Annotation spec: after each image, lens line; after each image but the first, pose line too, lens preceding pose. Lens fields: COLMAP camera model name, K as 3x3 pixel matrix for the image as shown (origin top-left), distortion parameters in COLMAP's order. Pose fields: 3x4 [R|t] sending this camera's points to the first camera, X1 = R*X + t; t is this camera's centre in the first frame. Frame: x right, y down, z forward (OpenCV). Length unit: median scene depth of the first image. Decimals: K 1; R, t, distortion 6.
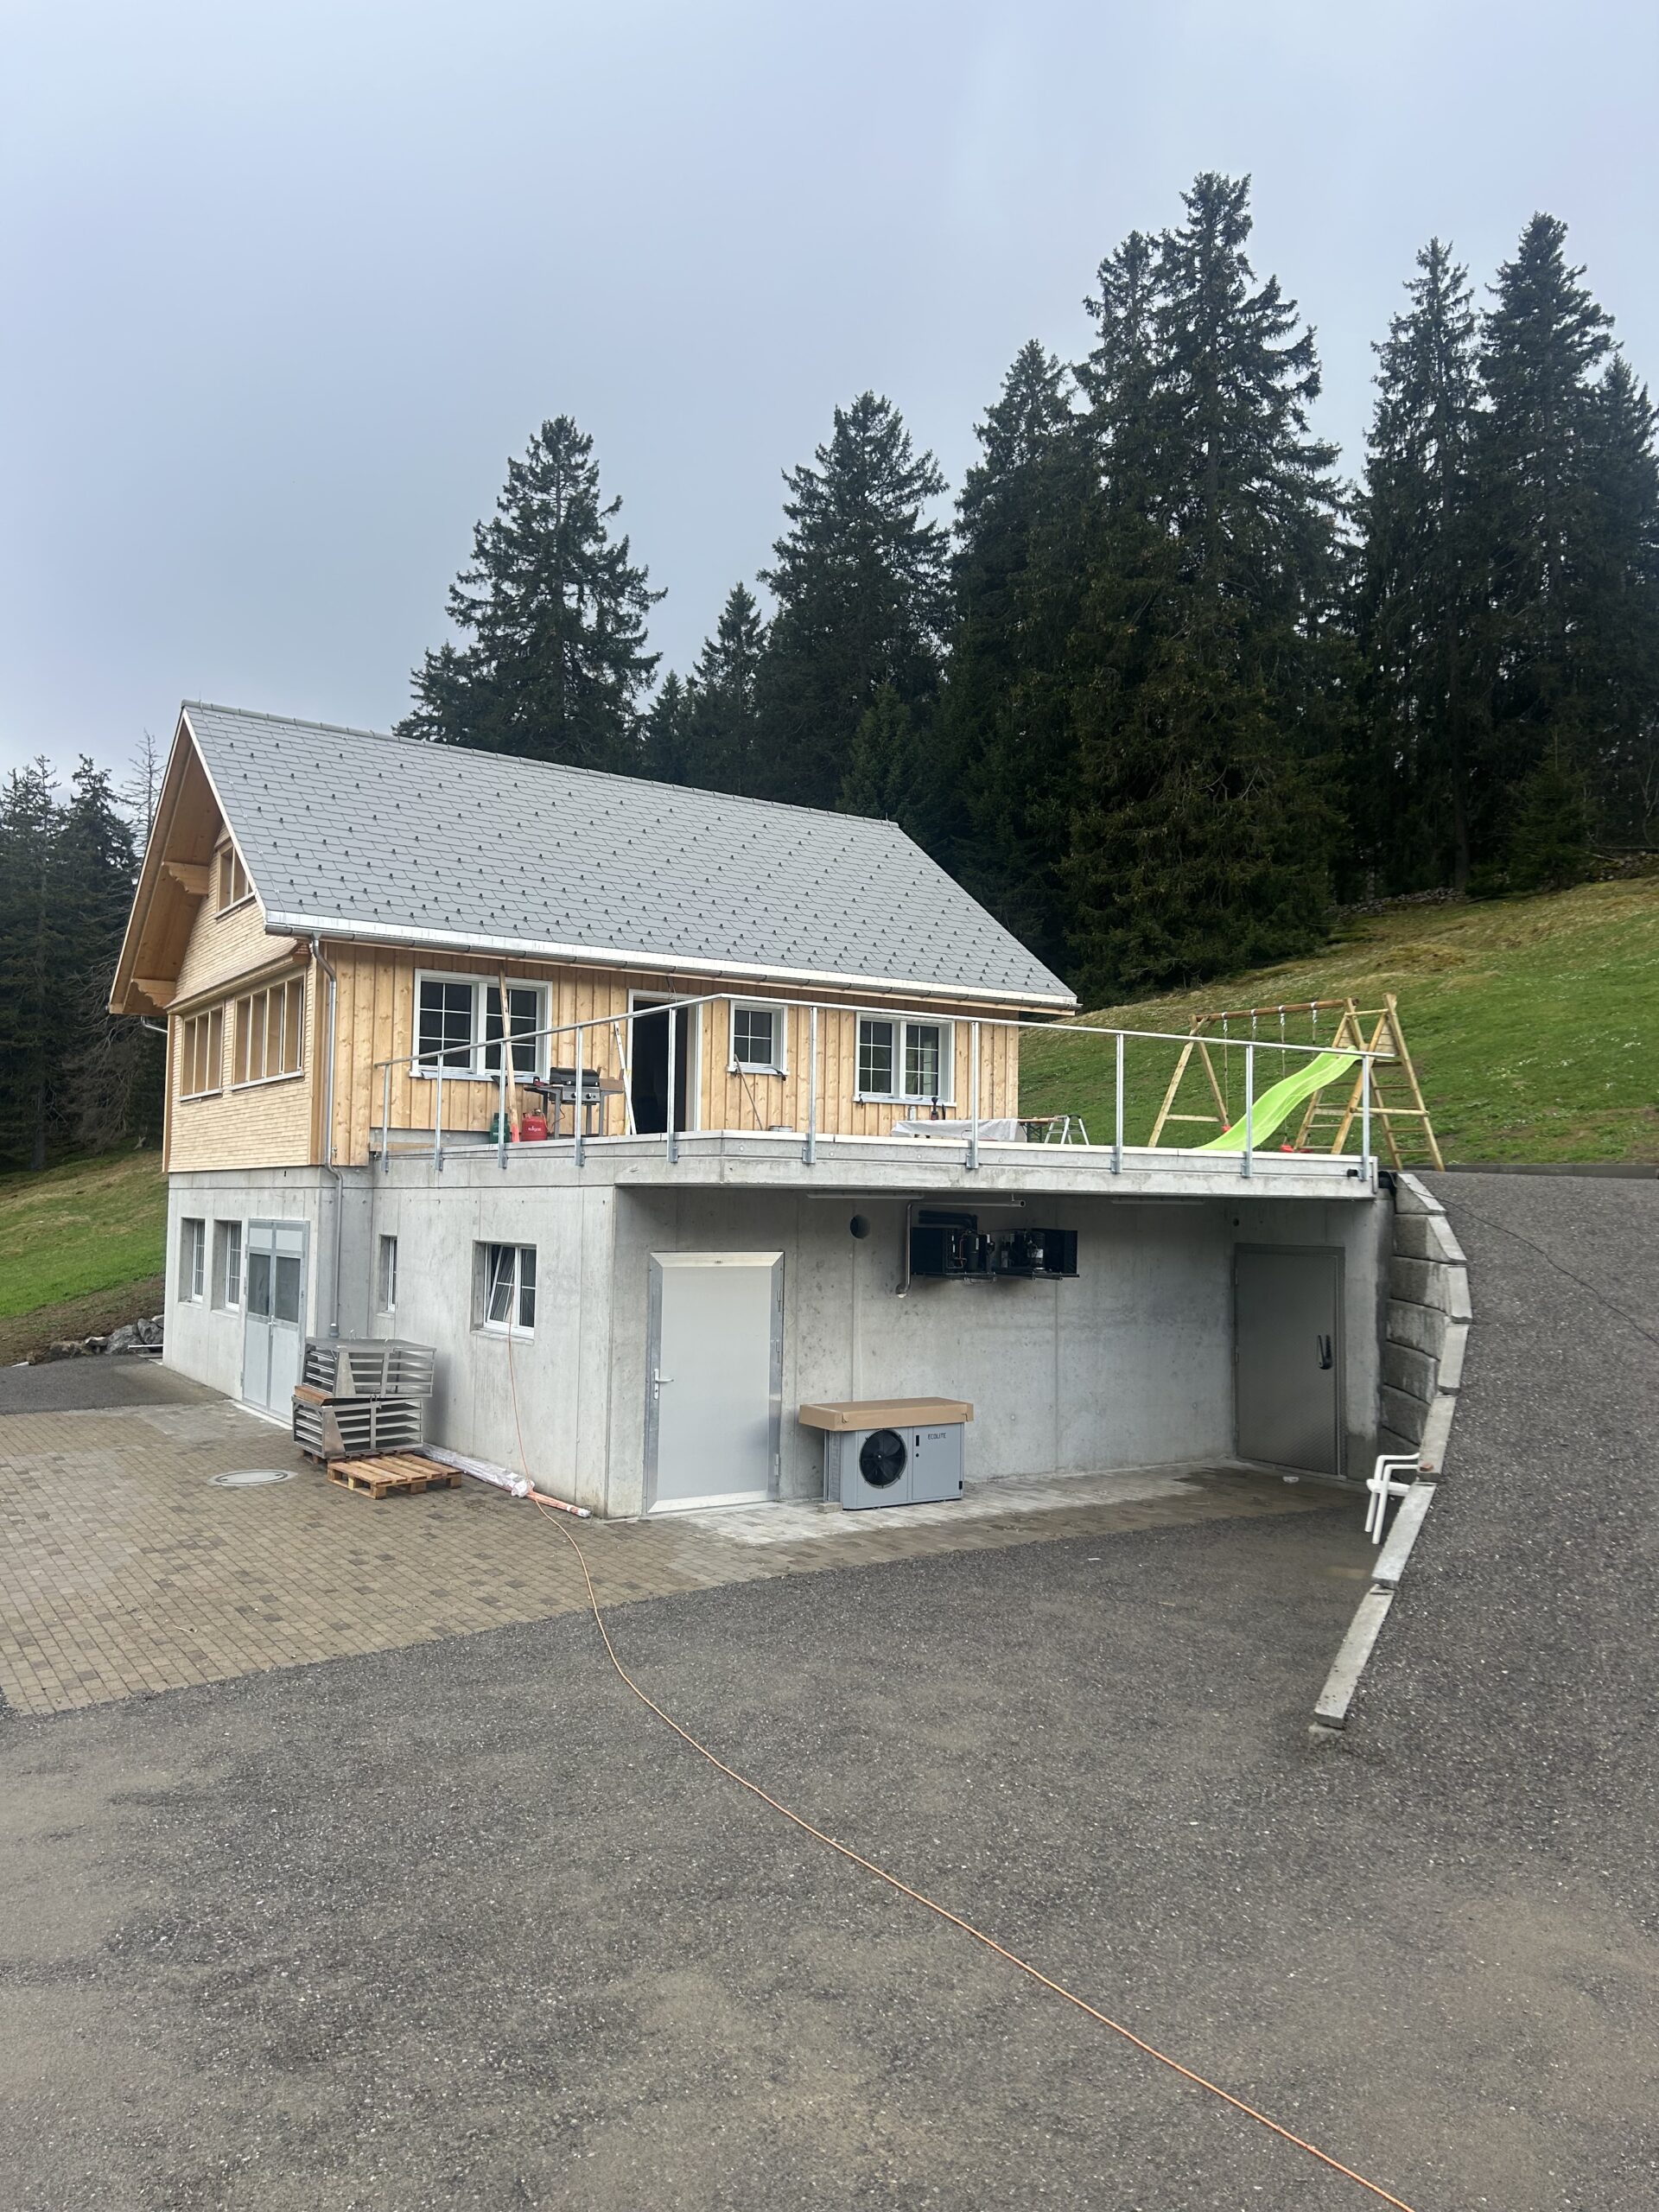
lens RADIAL K [[1681.3, 0, 836.2], [0, 1681.3, 1104.3], [0, 0, 1]] dist [0.035321, -0.033088]
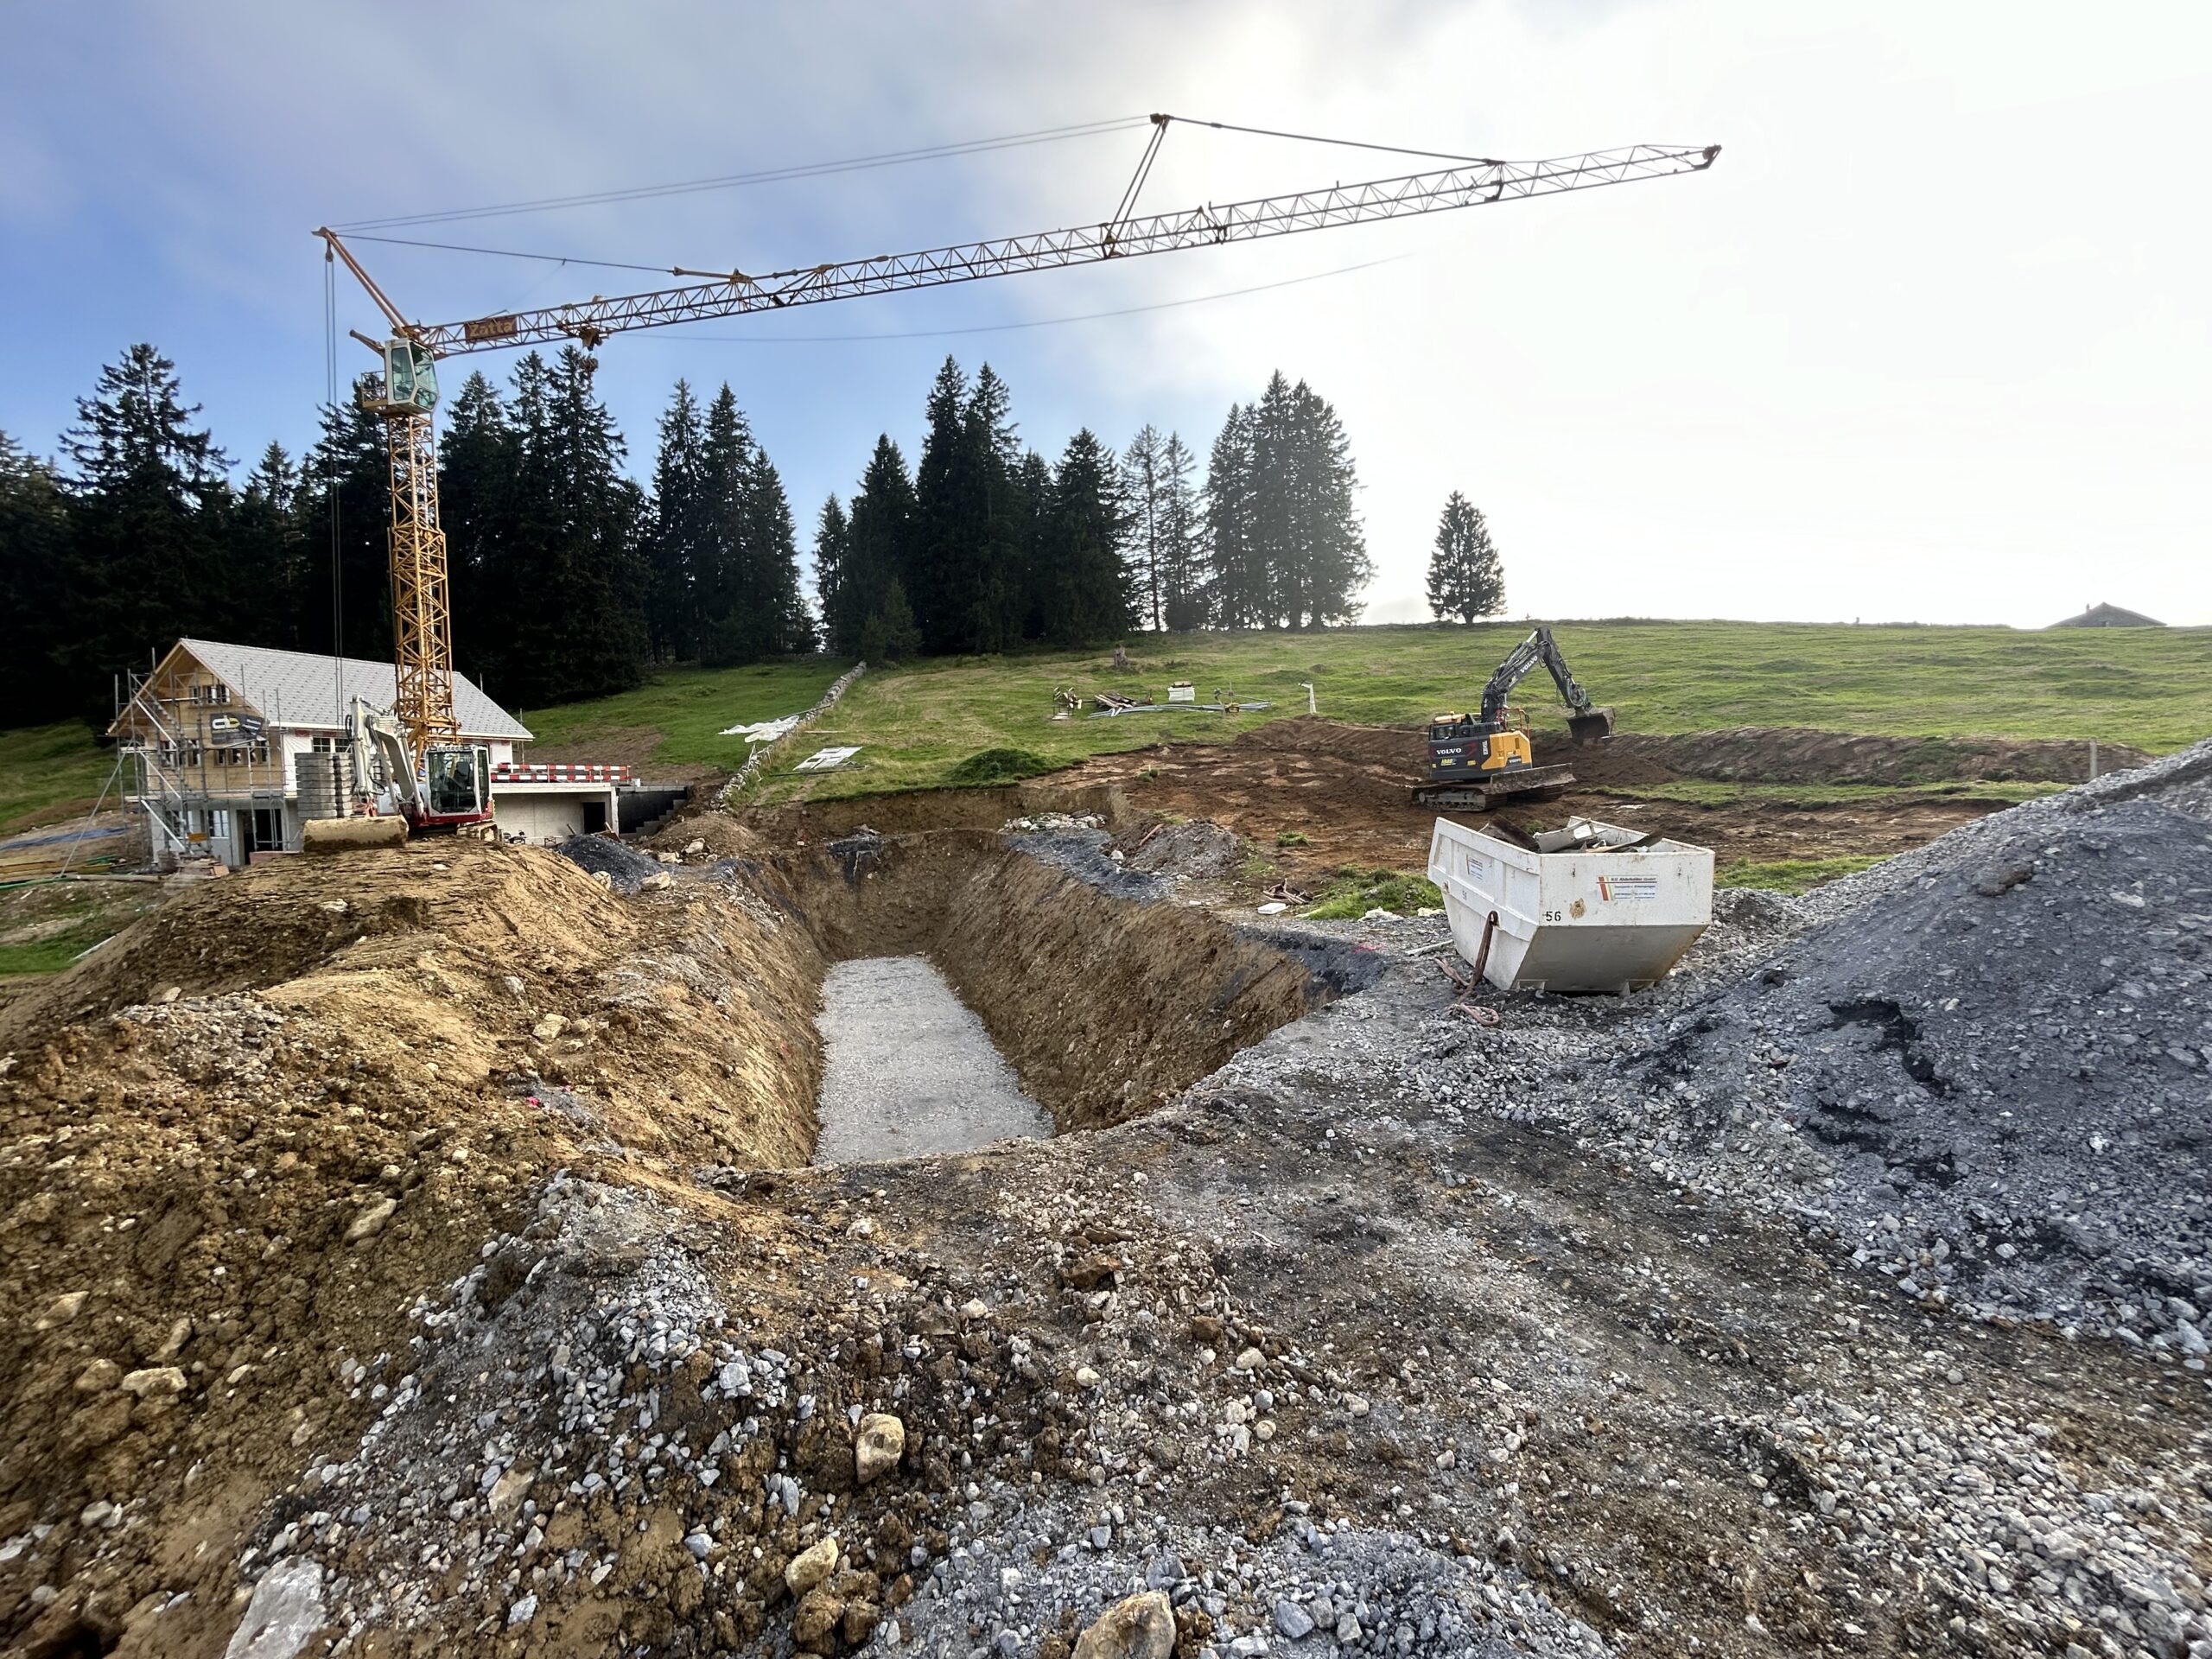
lens RADIAL K [[894.5, 0, 1104.6], [0, 894.5, 821.7], [0, 0, 1]] dist [0.002458, 0.000353]
pose [[0.750985, -0.058769, 0.657699, -0.061163], [-0.008351, 0.995107, 0.098454, -0.024089], [-0.660267, -0.079429, 0.746819, -0.362366]]
